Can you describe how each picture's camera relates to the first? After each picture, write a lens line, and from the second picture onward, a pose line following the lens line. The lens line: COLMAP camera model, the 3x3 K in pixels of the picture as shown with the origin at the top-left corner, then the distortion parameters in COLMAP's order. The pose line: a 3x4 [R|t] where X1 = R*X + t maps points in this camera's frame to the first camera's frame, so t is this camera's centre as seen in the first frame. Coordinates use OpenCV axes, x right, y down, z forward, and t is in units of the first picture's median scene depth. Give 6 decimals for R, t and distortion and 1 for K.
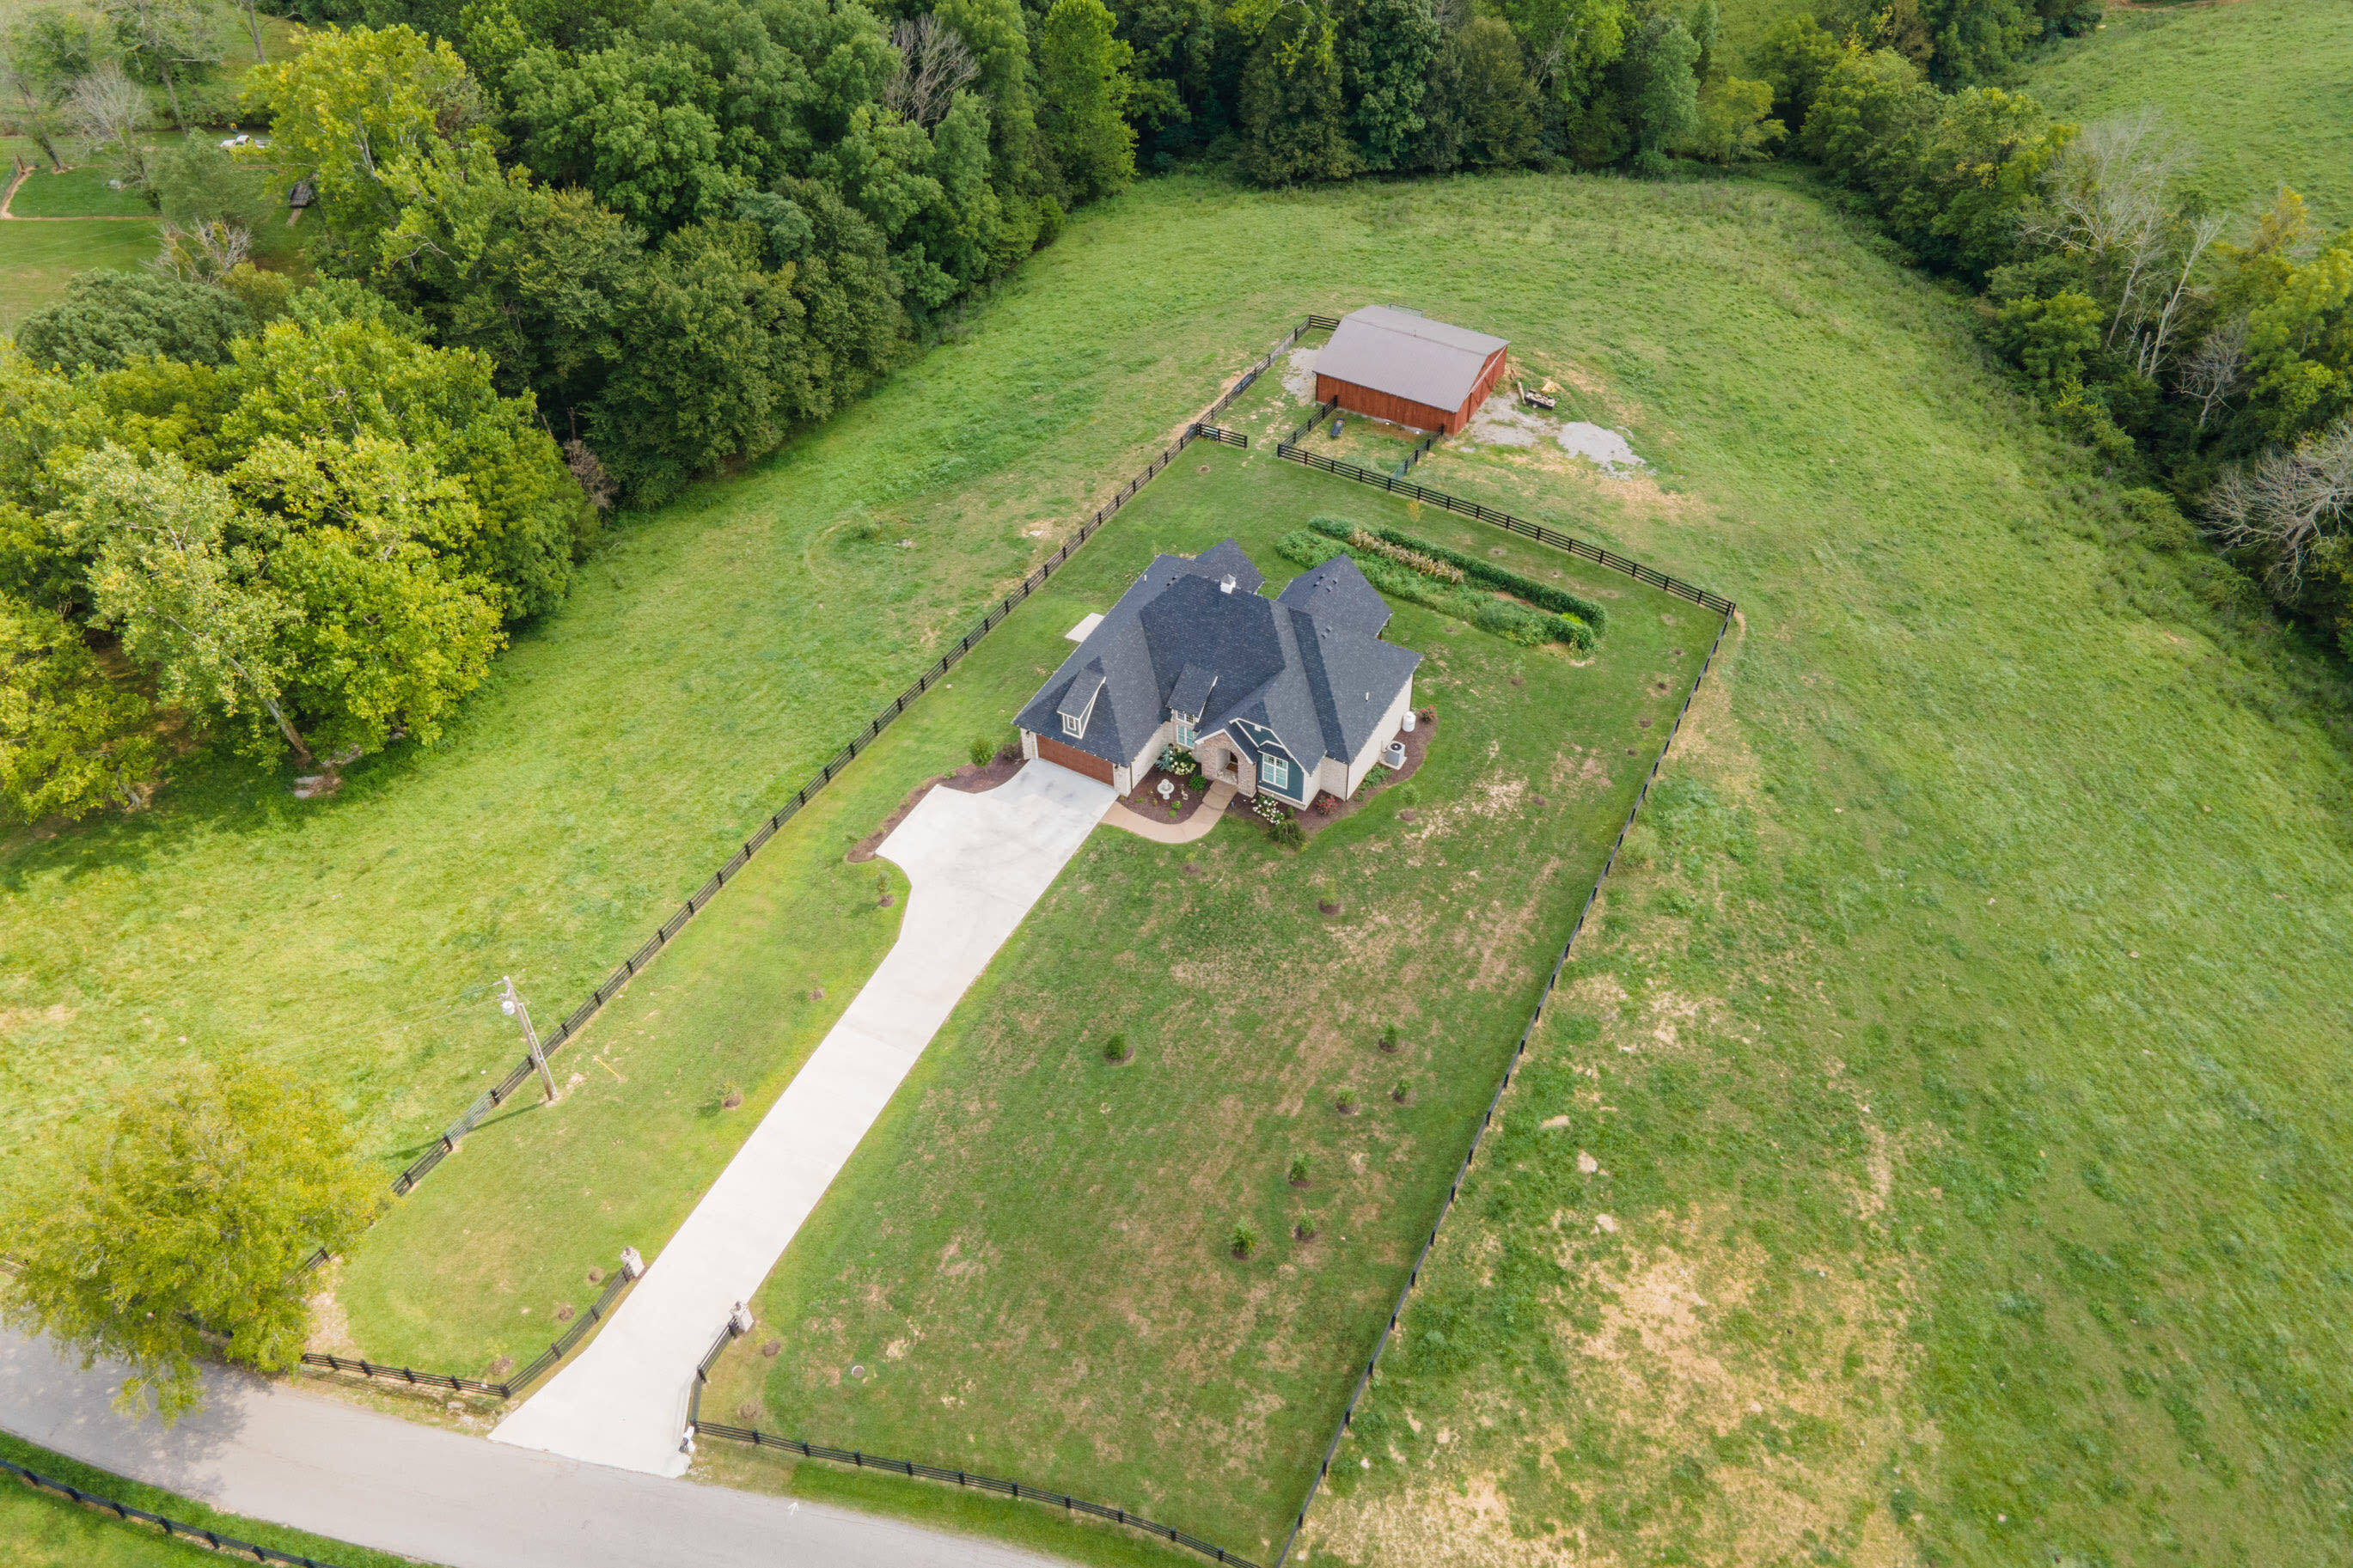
lens RADIAL K [[1749.0, 0, 1187.2], [0, 1749.0, 693.4], [0, 0, 1]] dist [0.000987, 0.074670]
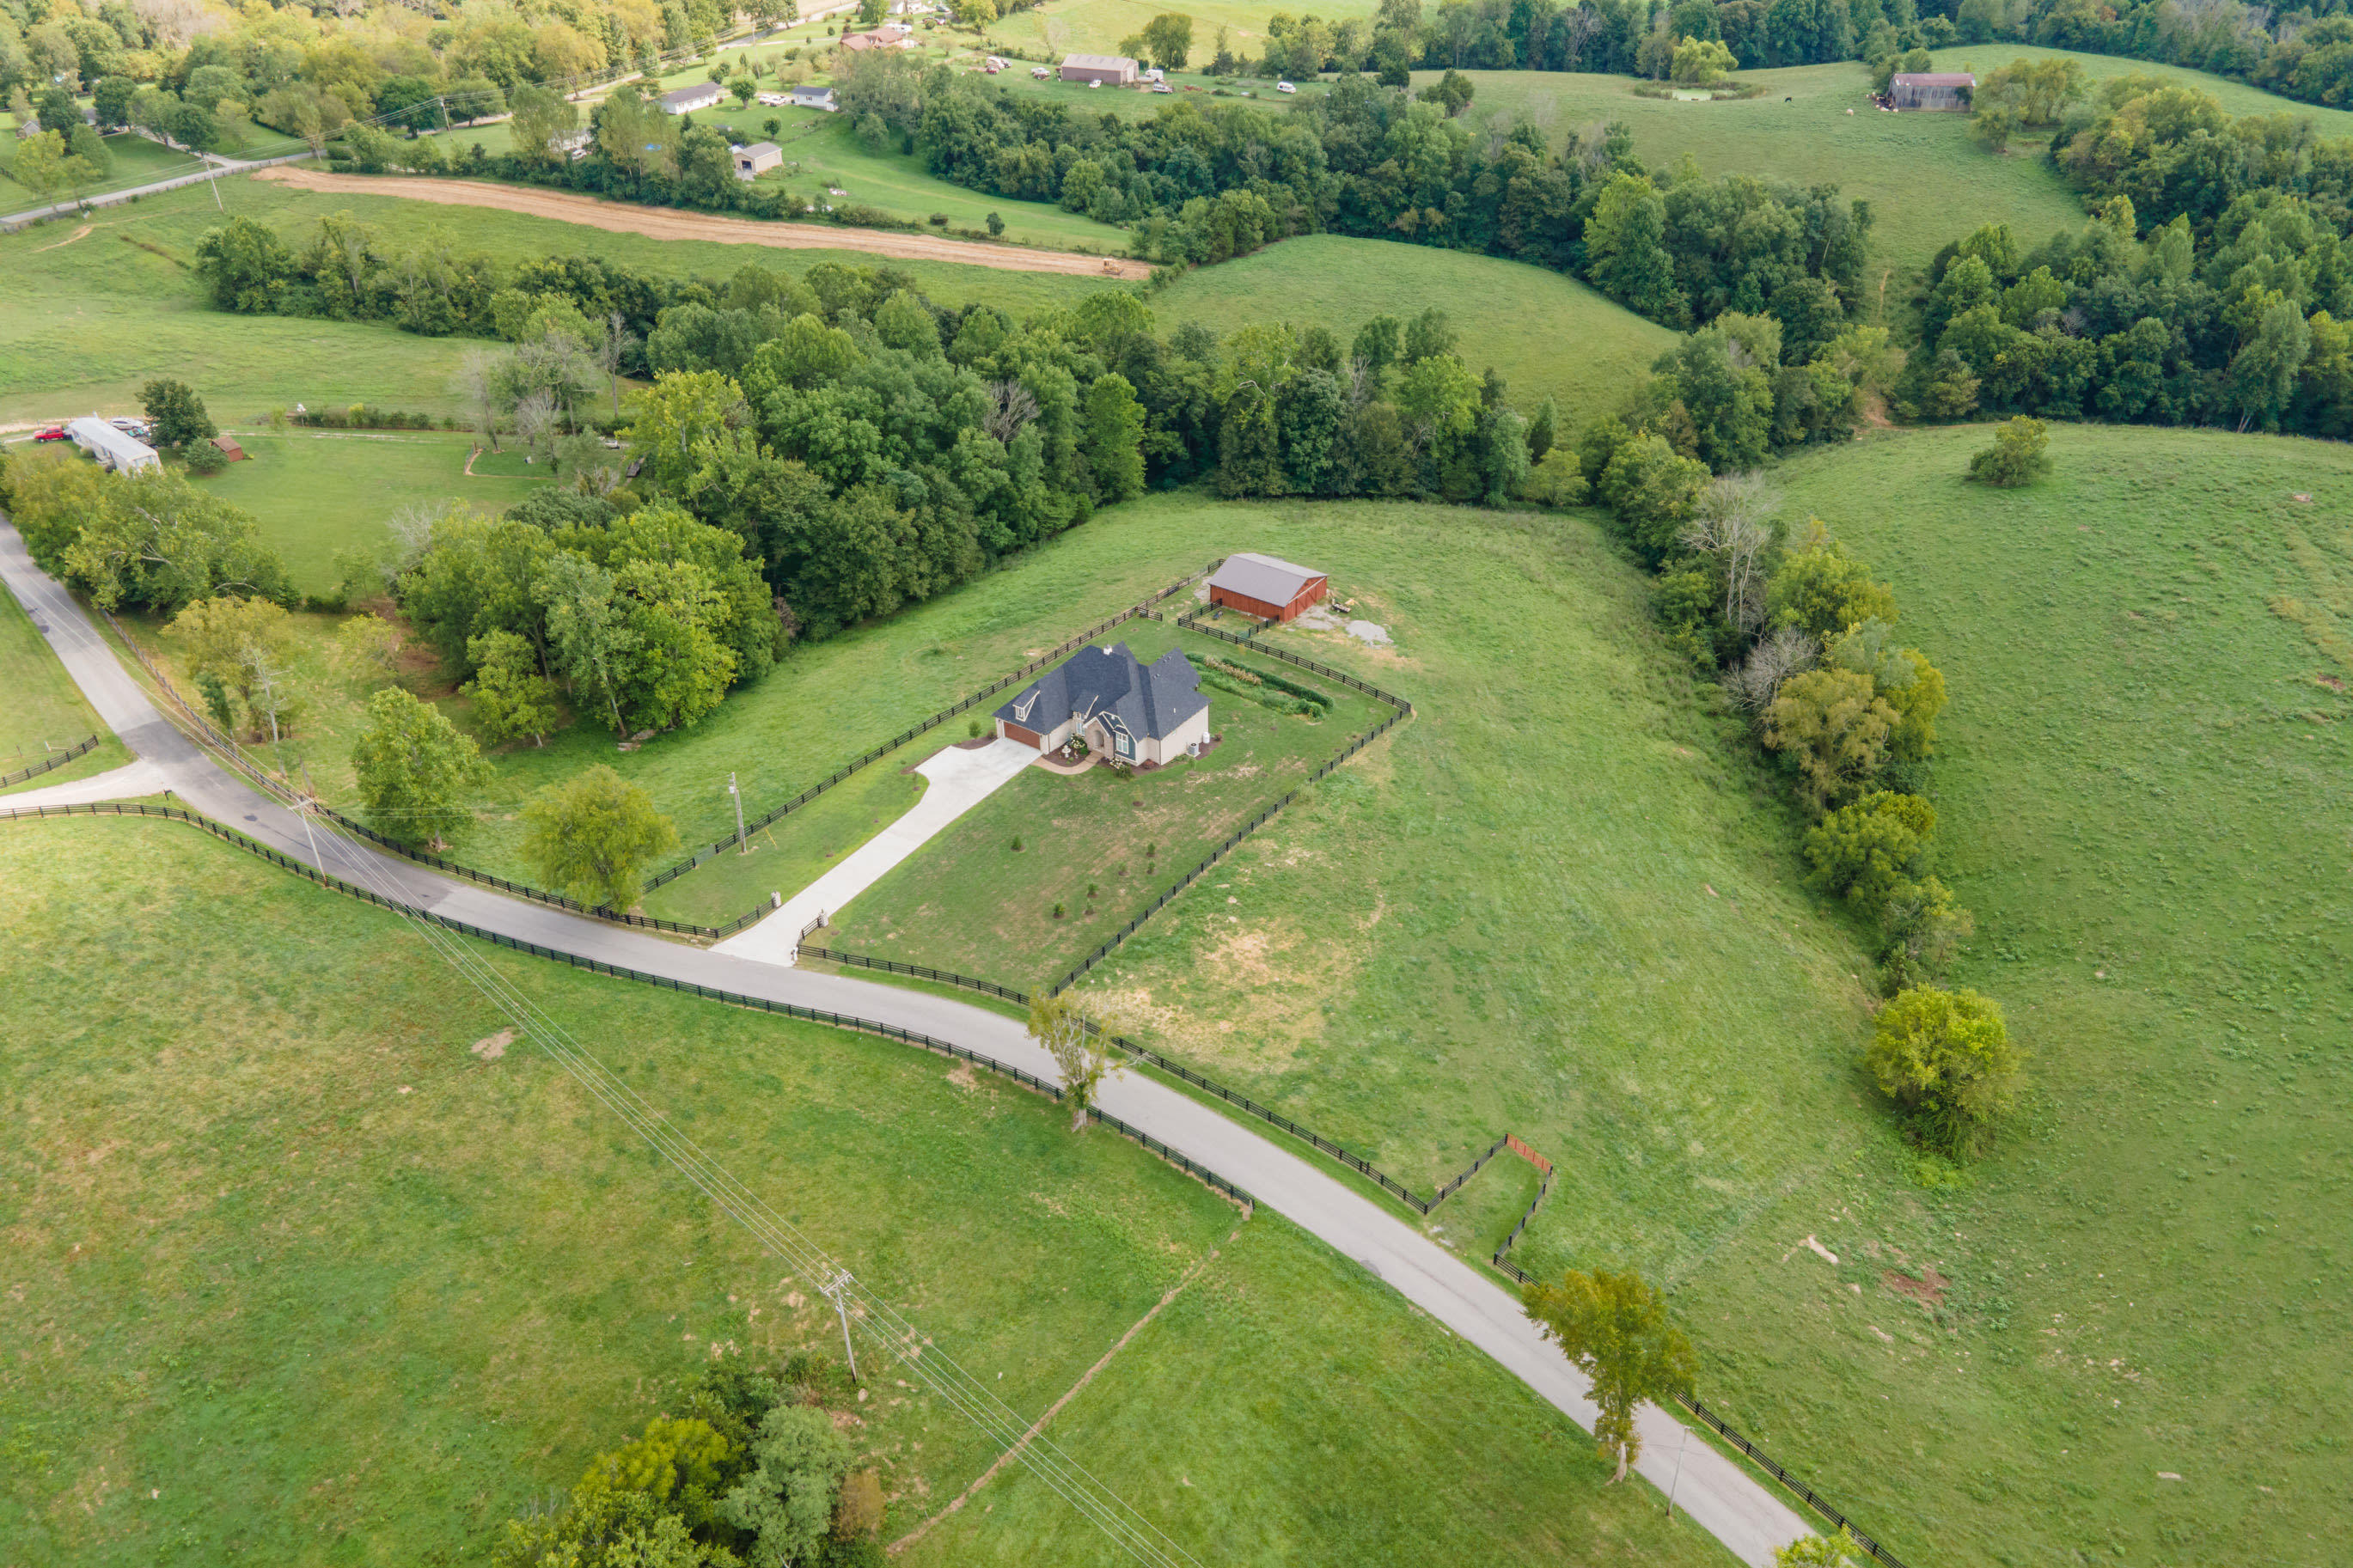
lens RADIAL K [[1772.5, 0, 1176.5], [0, 1772.5, 784.0], [0, 0, 1]] dist [0.049900, -0.001656]
pose [[0.993837, 0.063200, -0.091075, 0.213003], [-0.078058, 0.982326, -0.170128, 0.305276], [0.078713, 0.176188, 0.981204, -0.664335]]
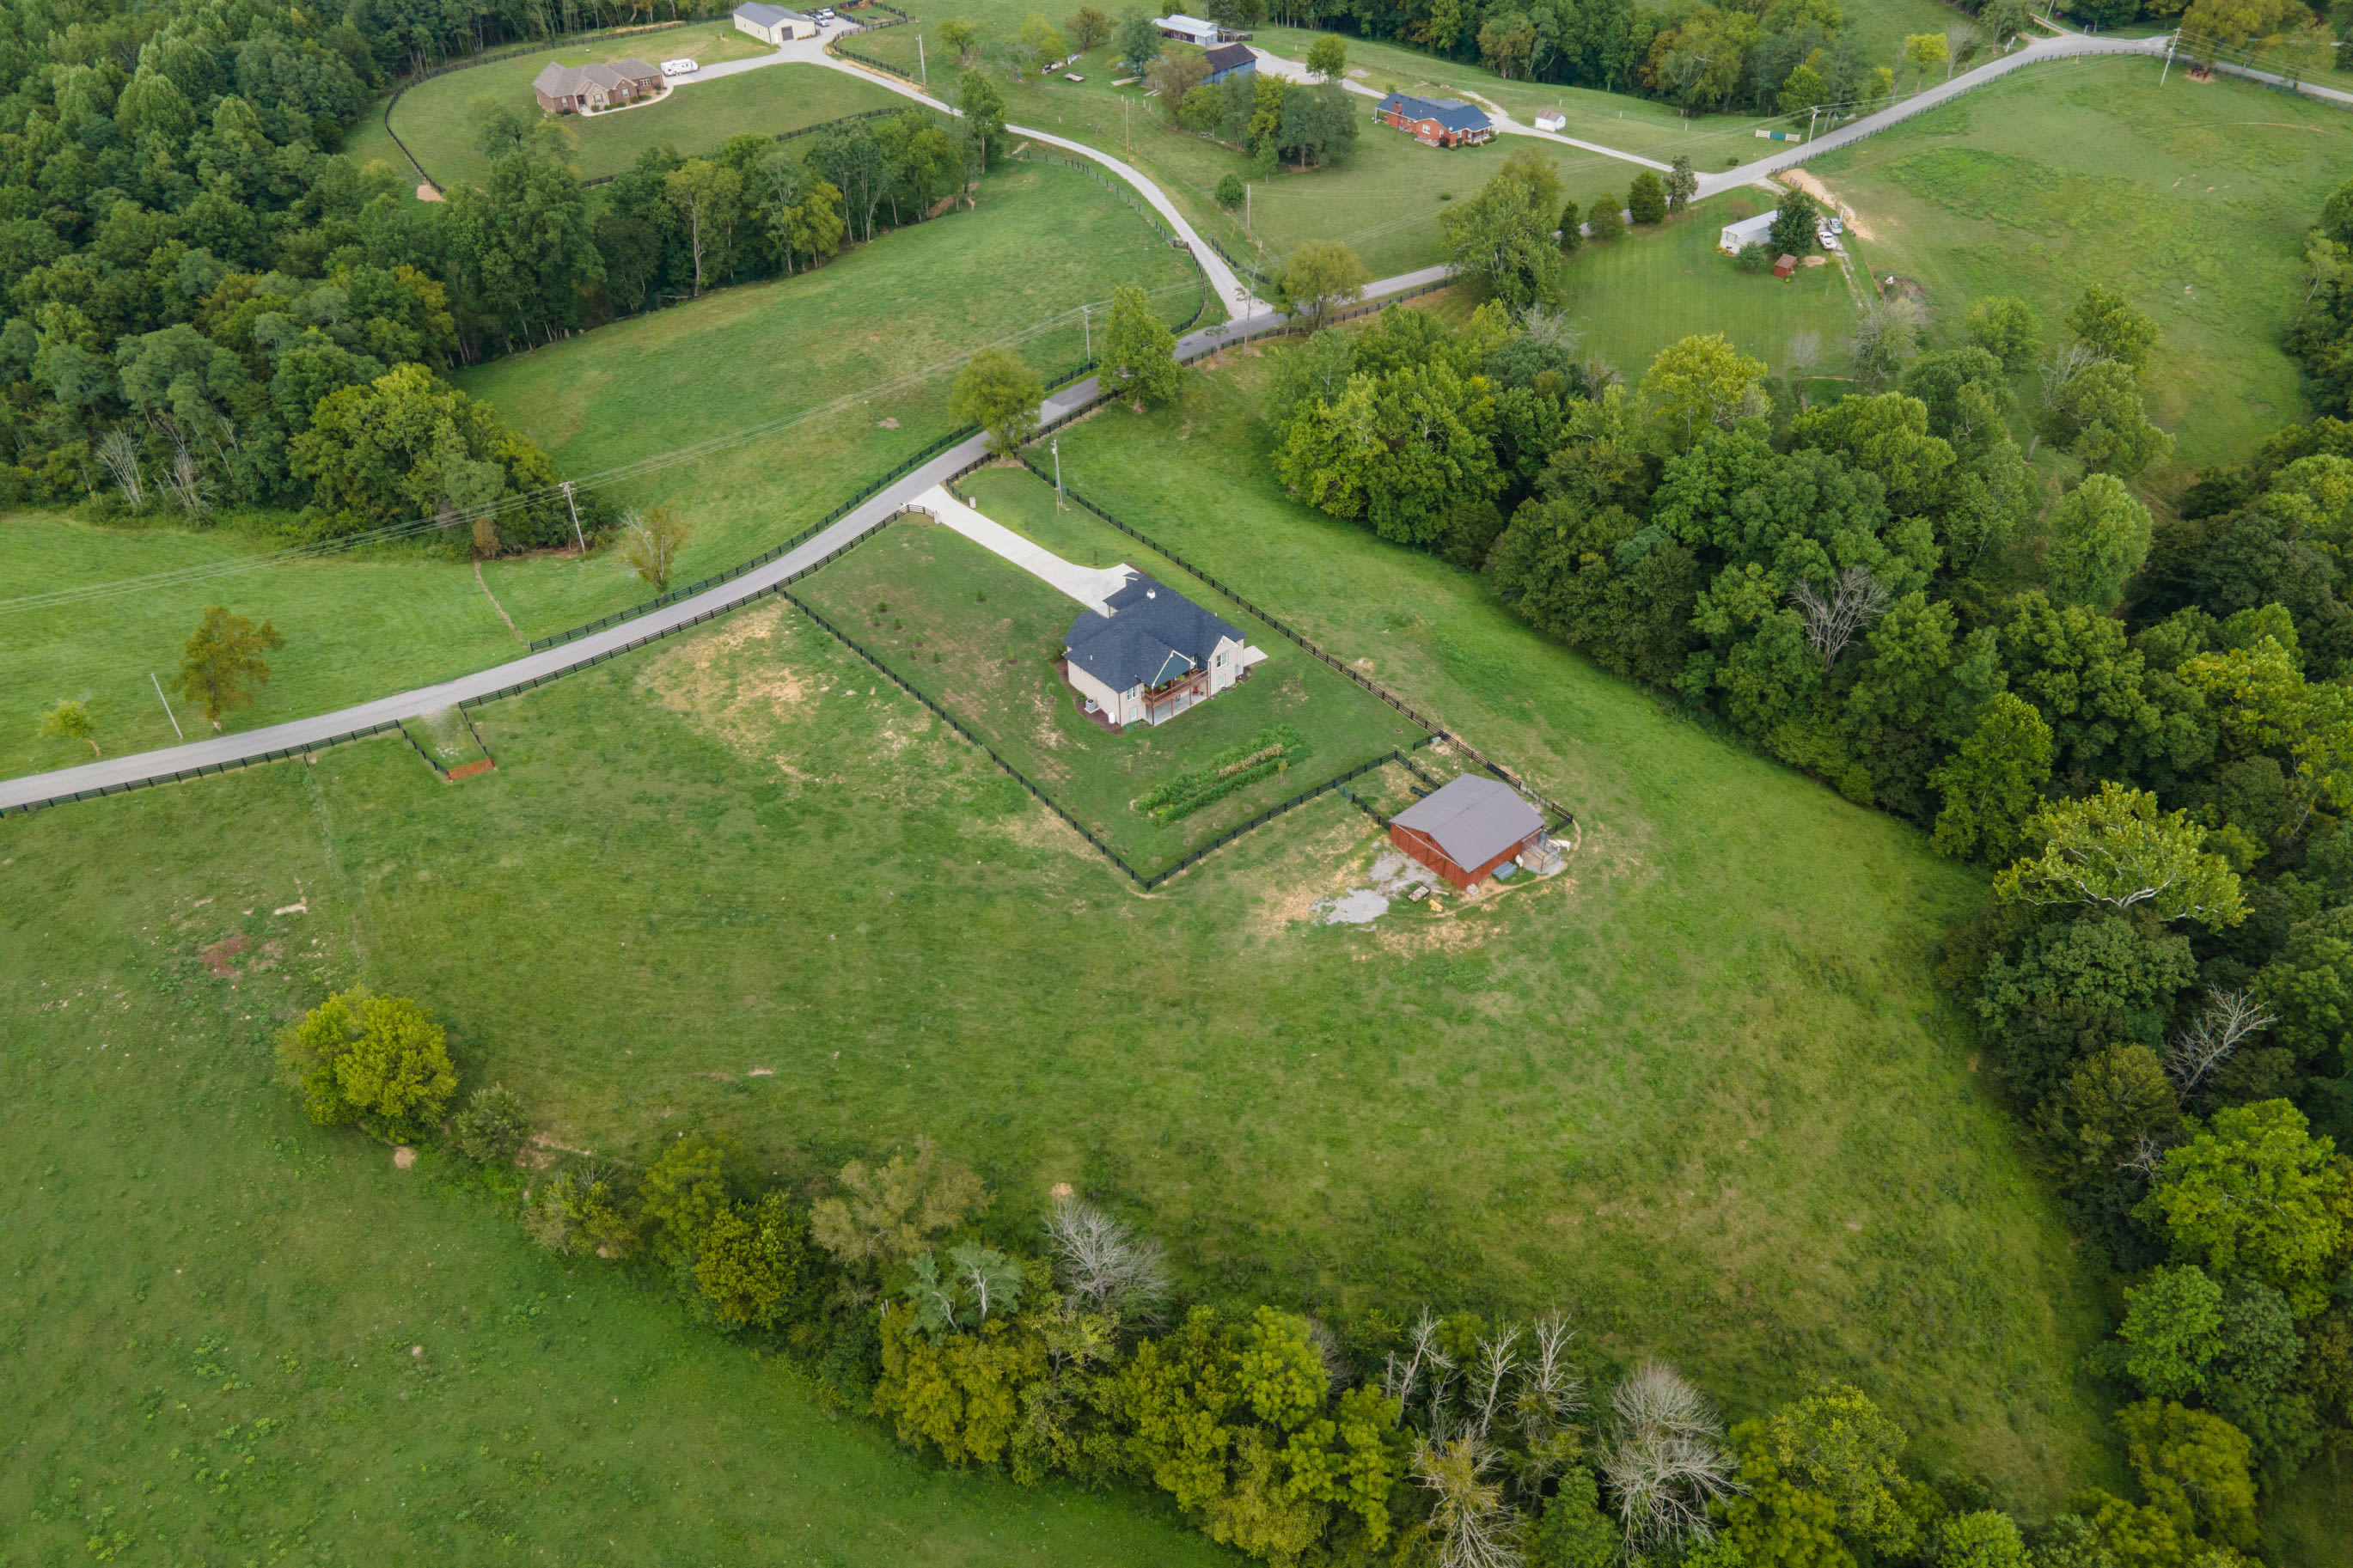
lens RADIAL K [[1749.0, 0, 1187.2], [0, 1749.0, 693.4], [0, 0, 1]] dist [0.000987, 0.074670]
pose [[-0.337516, 0.563594, -0.753953, 1.185354], [-0.629124, 0.460733, 0.626041, -0.965691], [0.700204, 0.685629, 0.199066, 0.521533]]
